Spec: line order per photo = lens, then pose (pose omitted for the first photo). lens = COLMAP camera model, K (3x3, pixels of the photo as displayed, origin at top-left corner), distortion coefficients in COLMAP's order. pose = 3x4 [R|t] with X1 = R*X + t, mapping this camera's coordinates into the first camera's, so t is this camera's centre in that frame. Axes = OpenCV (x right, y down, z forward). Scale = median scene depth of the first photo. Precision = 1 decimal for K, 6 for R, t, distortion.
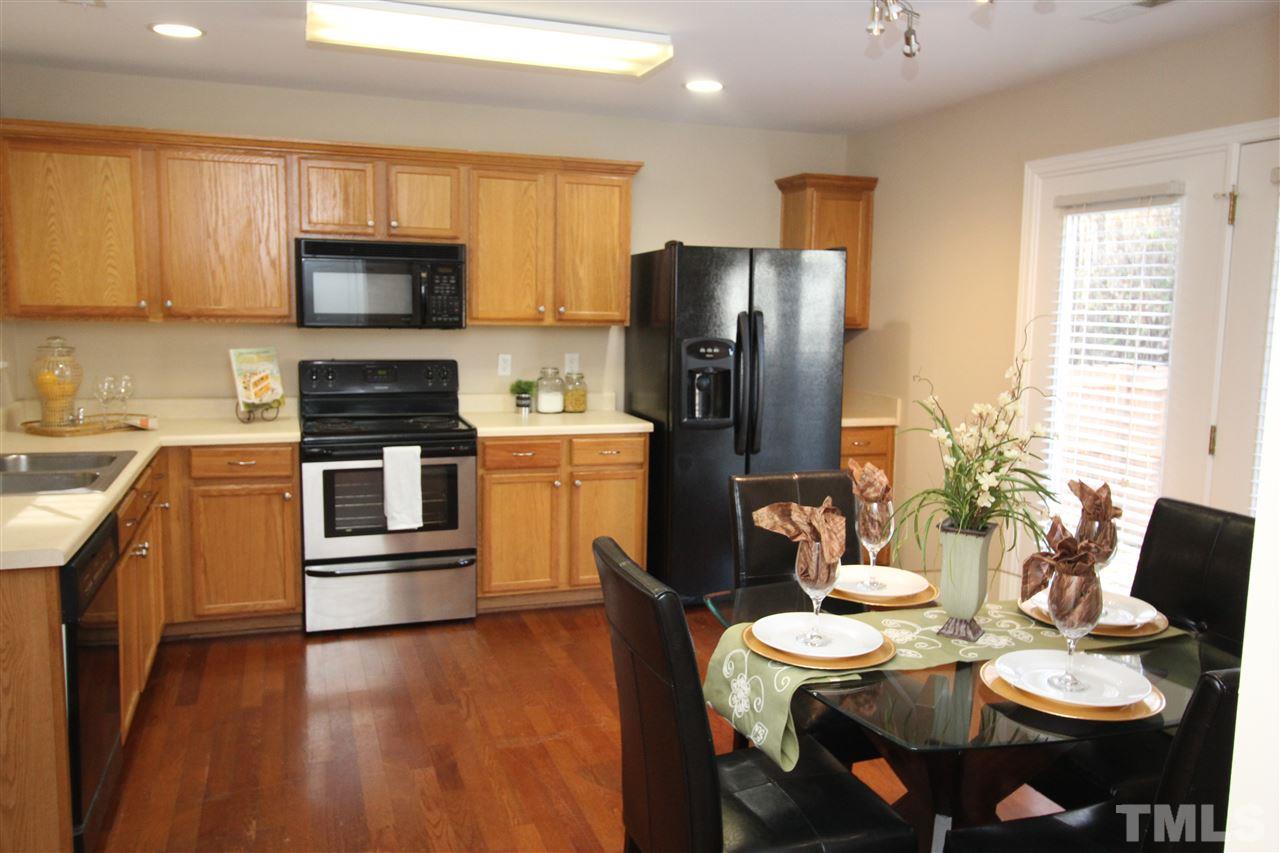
lens RADIAL K [[986.2, 0, 636.5], [0, 986.2, 428.4], [0, 0, 1]] dist [0.013693, -0.013598]
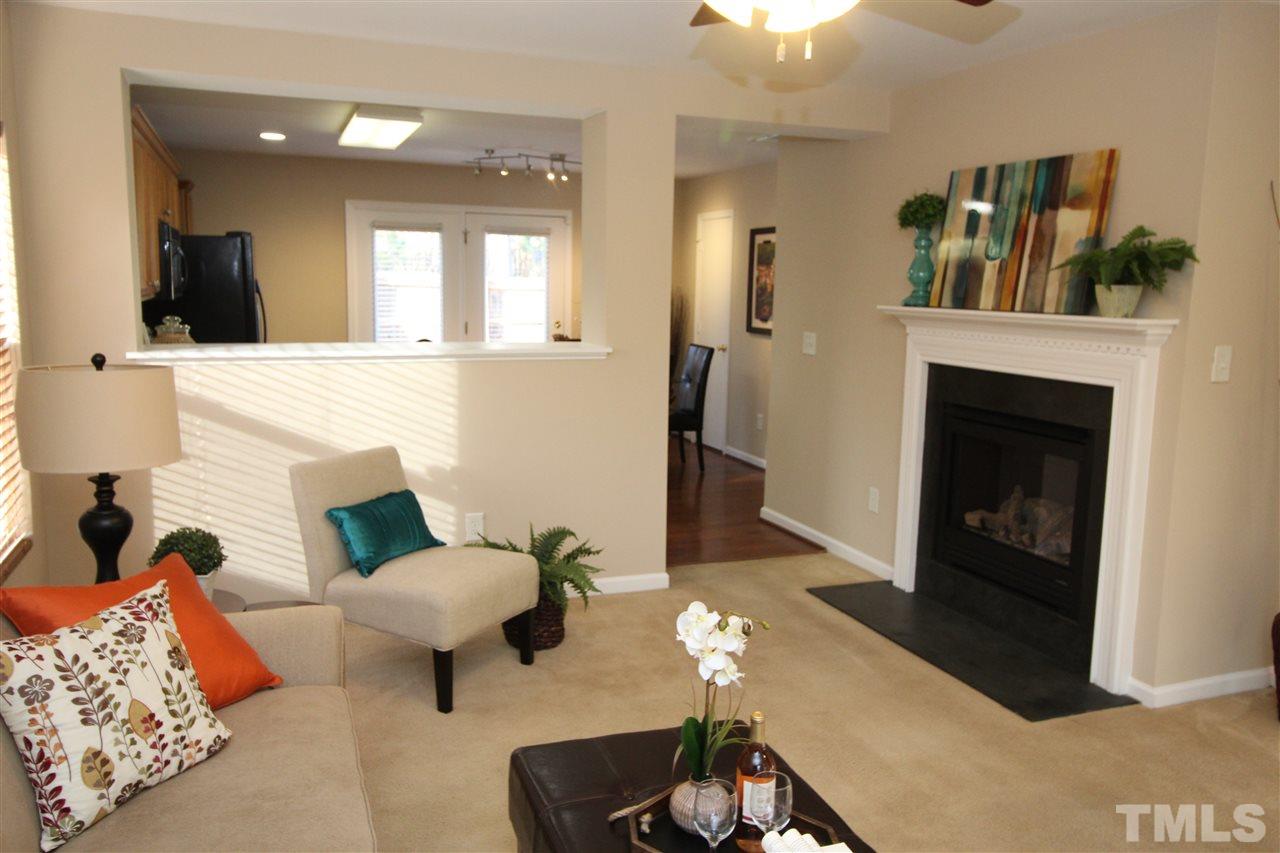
lens RADIAL K [[986.2, 0, 642.5], [0, 986.2, 416.1], [0, 0, 1]] dist [0.013693, -0.013598]
pose [[-0.034897, -0.157740, 0.986864, -1.488930], [0.108213, 0.981063, 0.160639, -0.091365], [-0.993515, 0.112397, -0.017167, 0.455927]]
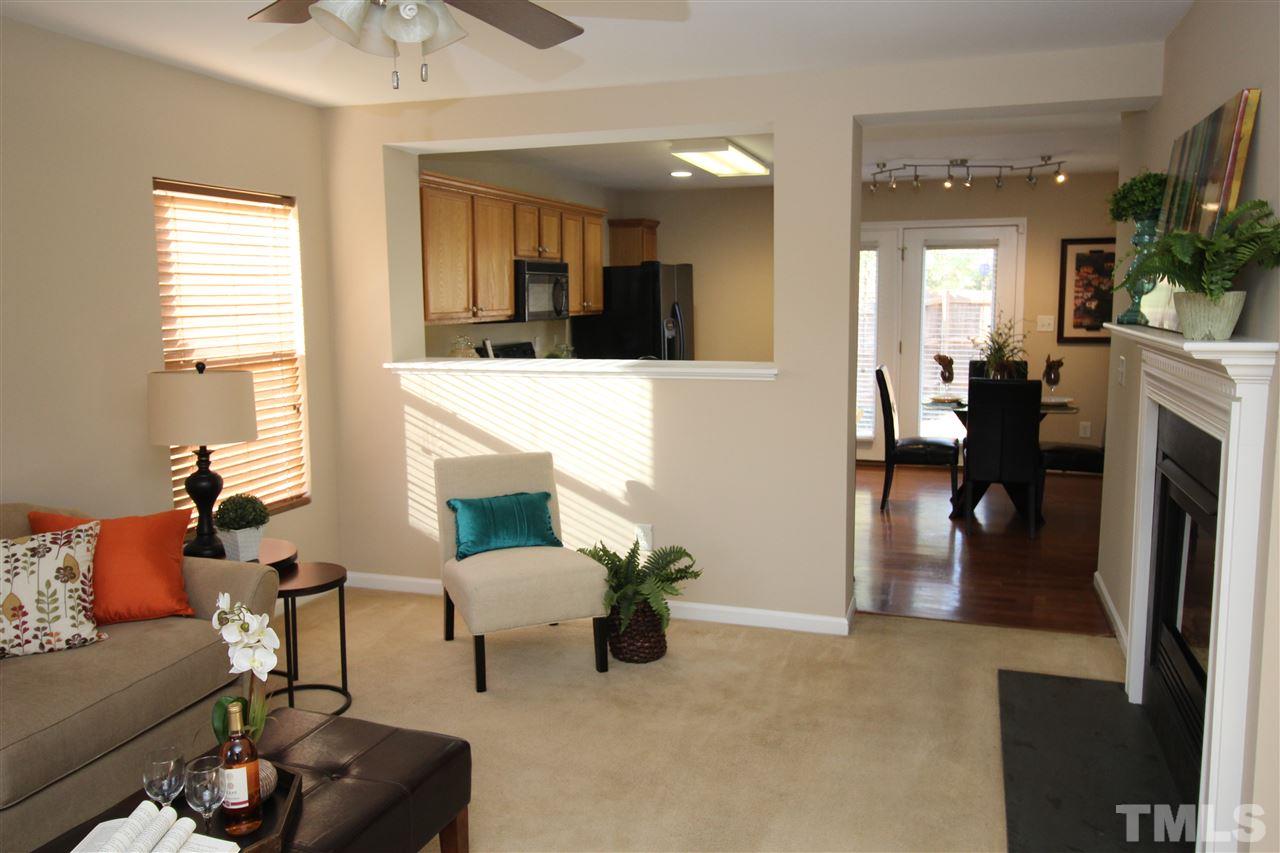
lens RADIAL K [[986.2, 0, 645.1], [0, 986.2, 416.0], [0, 0, 1]] dist [0.013693, -0.013598]
pose [[0.607684, -0.121591, 0.784816, -1.320410], [0.120839, 0.990860, 0.059947, -0.029449], [-0.784932, 0.058408, 0.616823, -0.017911]]
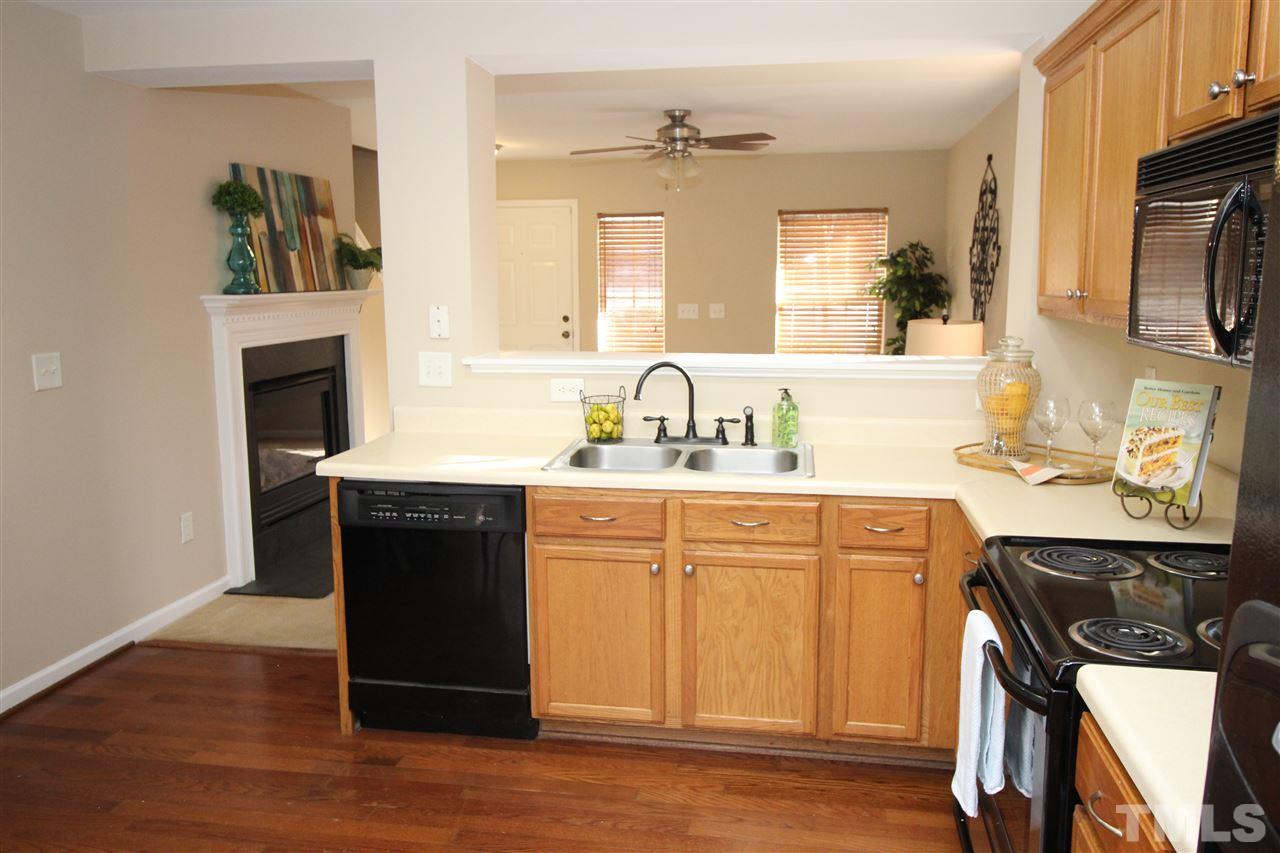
lens RADIAL K [[986.2, 0, 630.6], [0, 986.2, 421.2], [0, 0, 1]] dist [0.013693, -0.013598]
pose [[-0.489175, 0.113057, -0.864827, 0.193760], [-0.118484, 0.973757, 0.194316, -0.125087], [0.864100, 0.197522, -0.462942, 0.977065]]
